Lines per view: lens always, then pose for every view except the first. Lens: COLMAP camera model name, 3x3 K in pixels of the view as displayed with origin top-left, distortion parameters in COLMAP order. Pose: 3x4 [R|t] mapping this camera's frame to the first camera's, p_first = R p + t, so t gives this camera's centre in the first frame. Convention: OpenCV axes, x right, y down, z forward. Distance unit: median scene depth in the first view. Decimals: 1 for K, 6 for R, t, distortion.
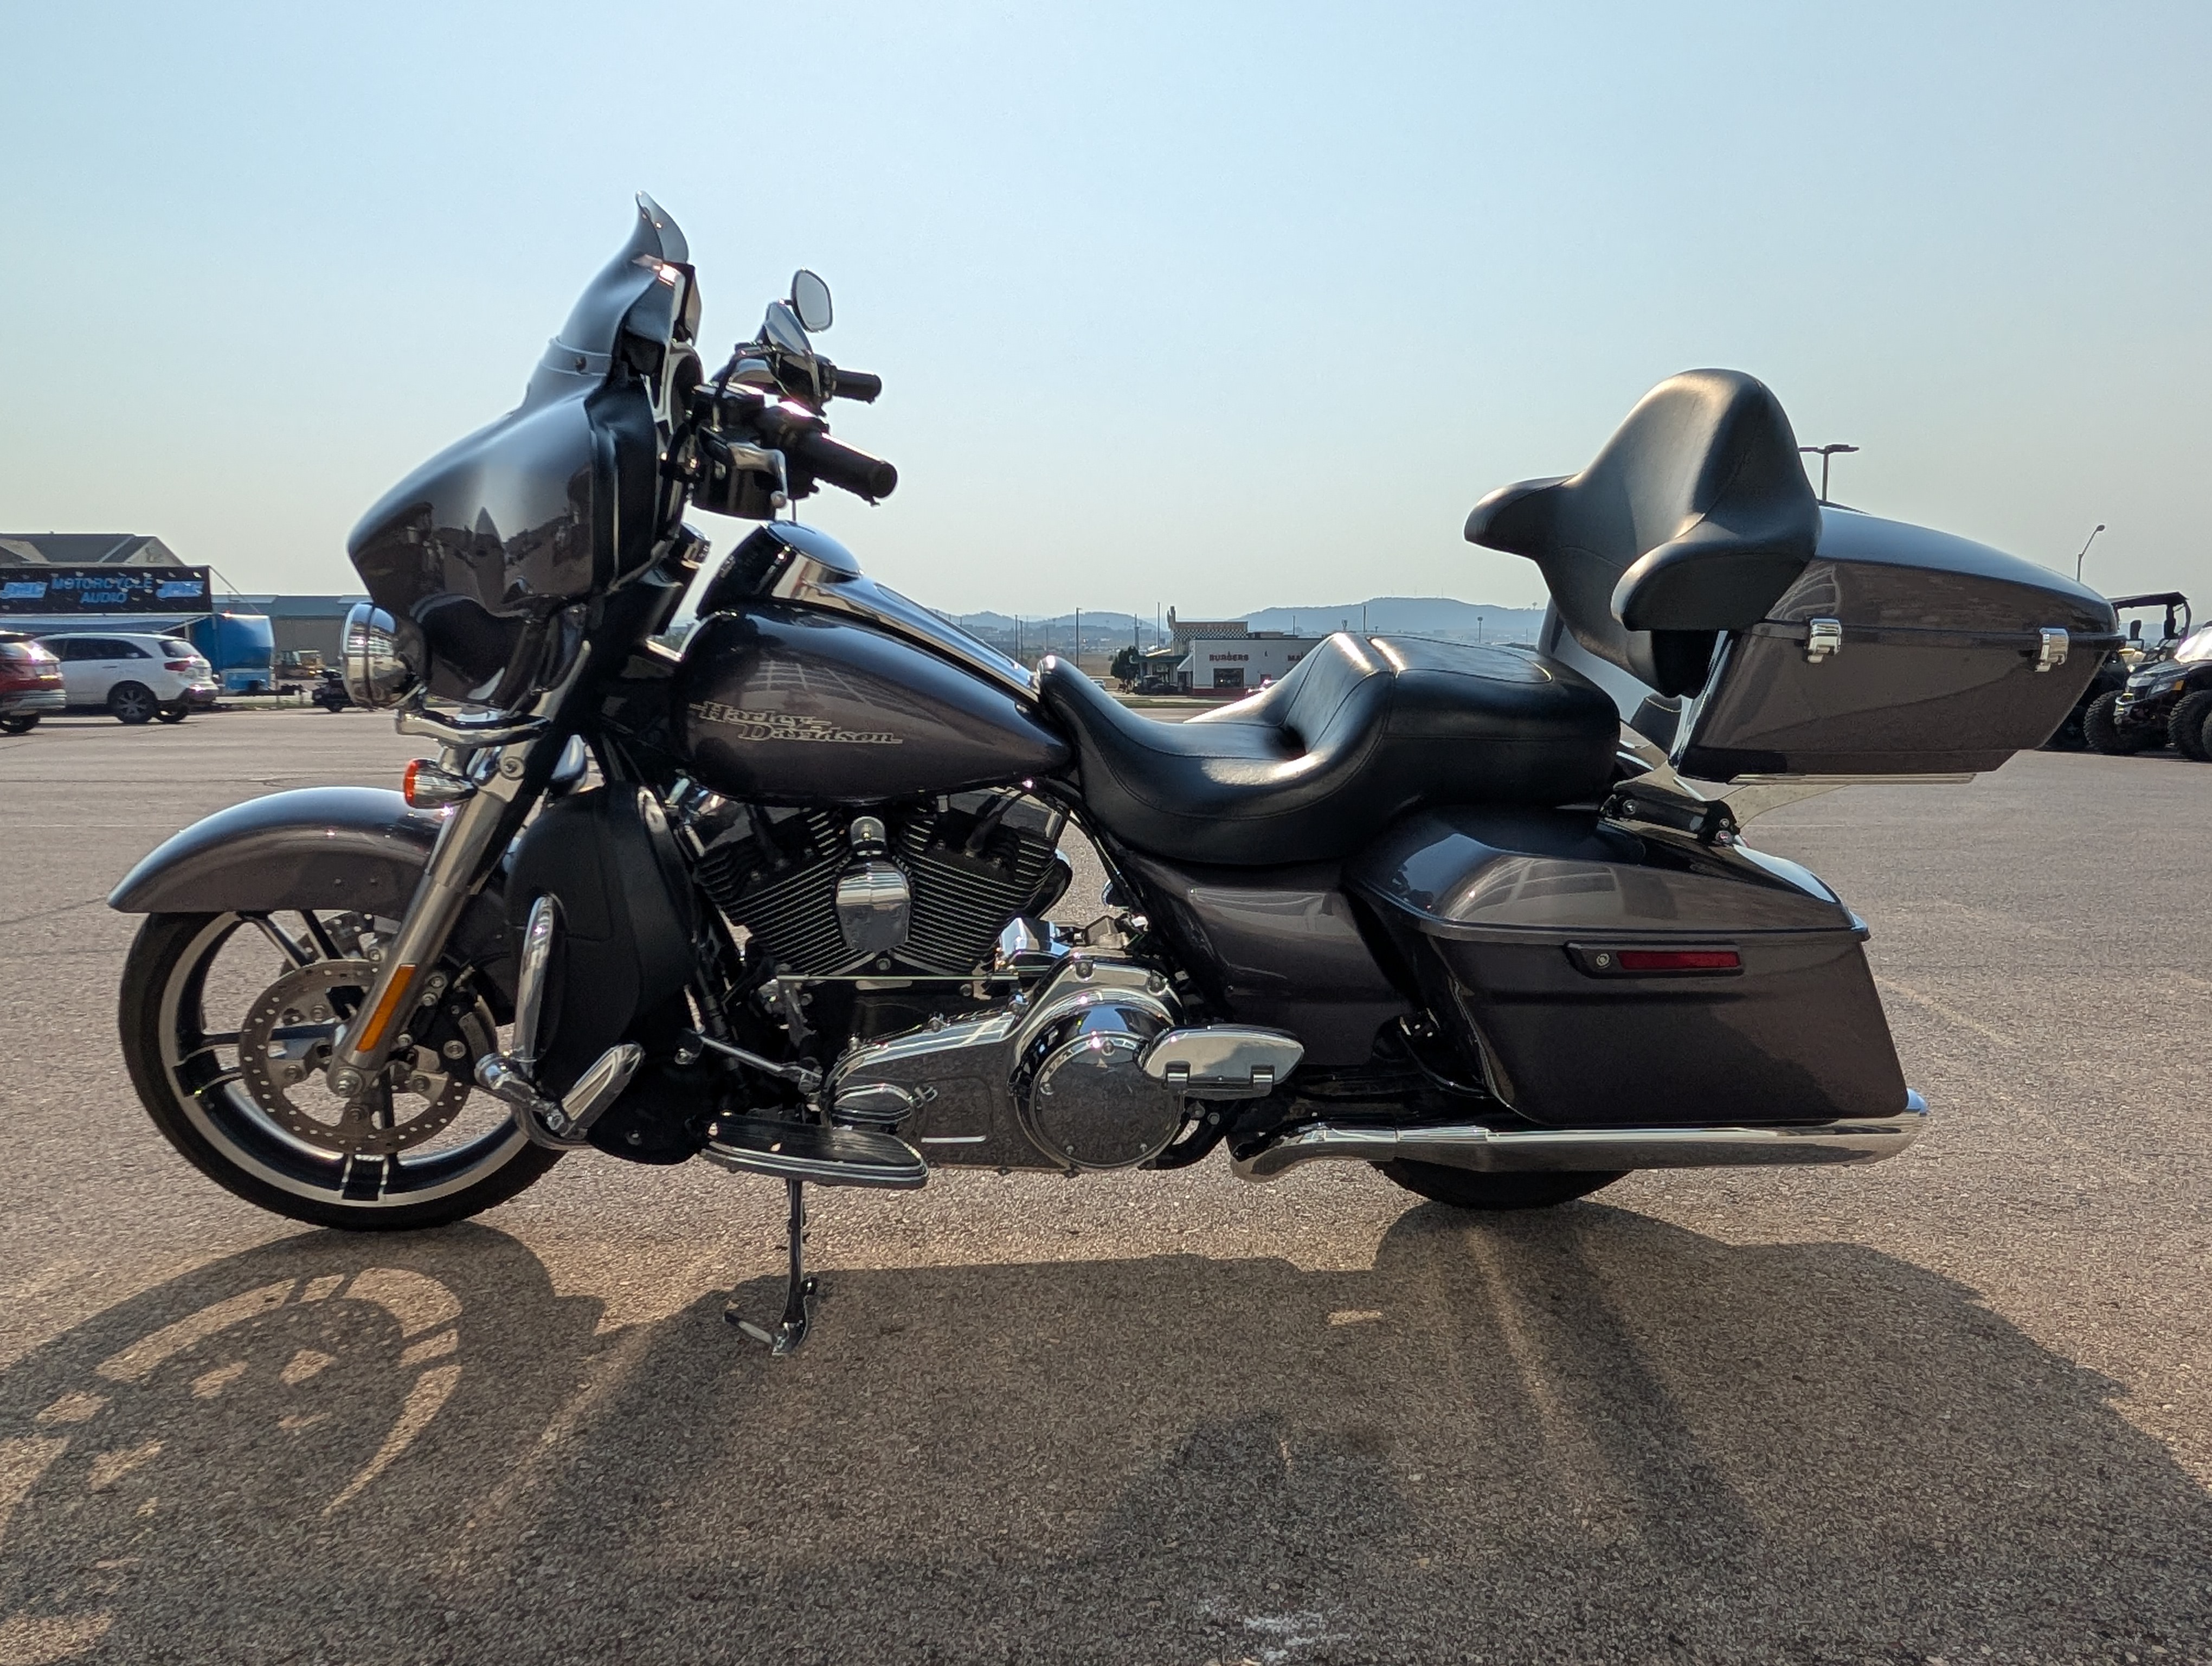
lens RADIAL K [[1599.9, 0, 1091.0], [0, 1599.9, 839.5], [0, 0, 1]] dist [0.000616, 0.001640]
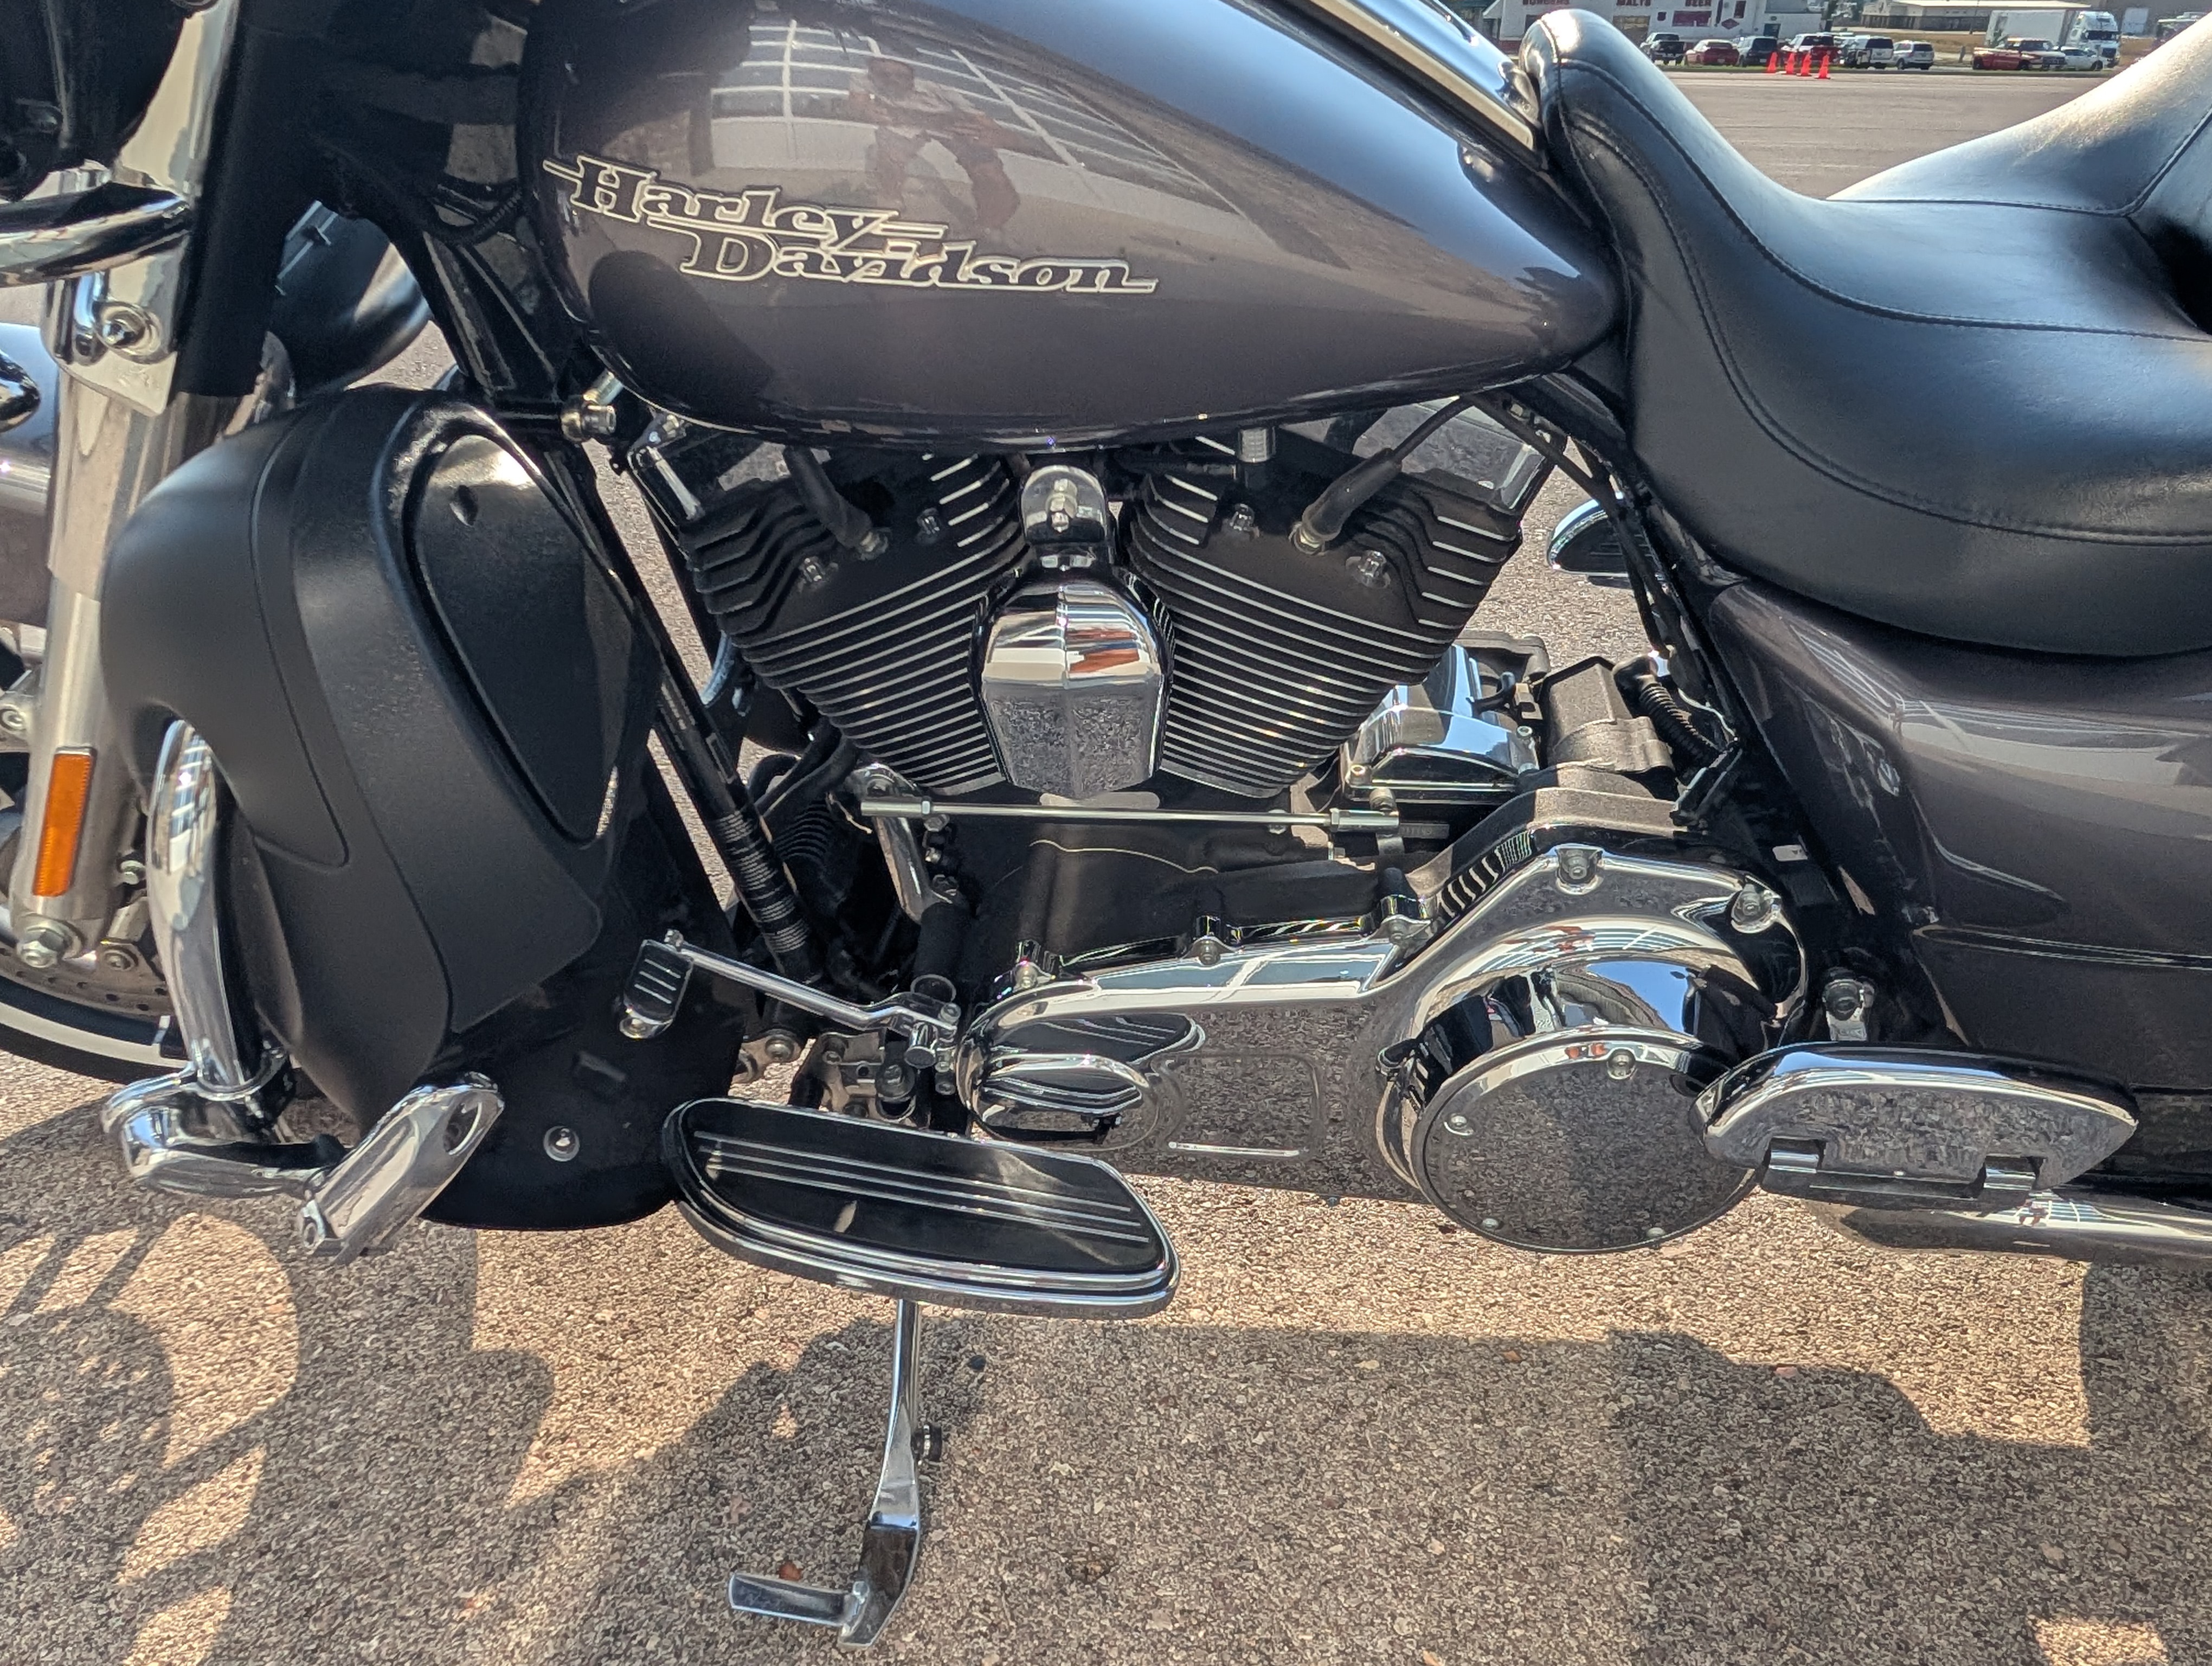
lens RADIAL K [[1599.9, 0, 1091.0], [0, 1599.9, 839.5], [0, 0, 1]] dist [0.000616, 0.001640]
pose [[0.987404, 0.076838, -0.138311, -0.070269], [-0.021645, 0.931542, 0.362988, -0.070009], [0.156733, -0.355422, 0.921472, 0.598717]]
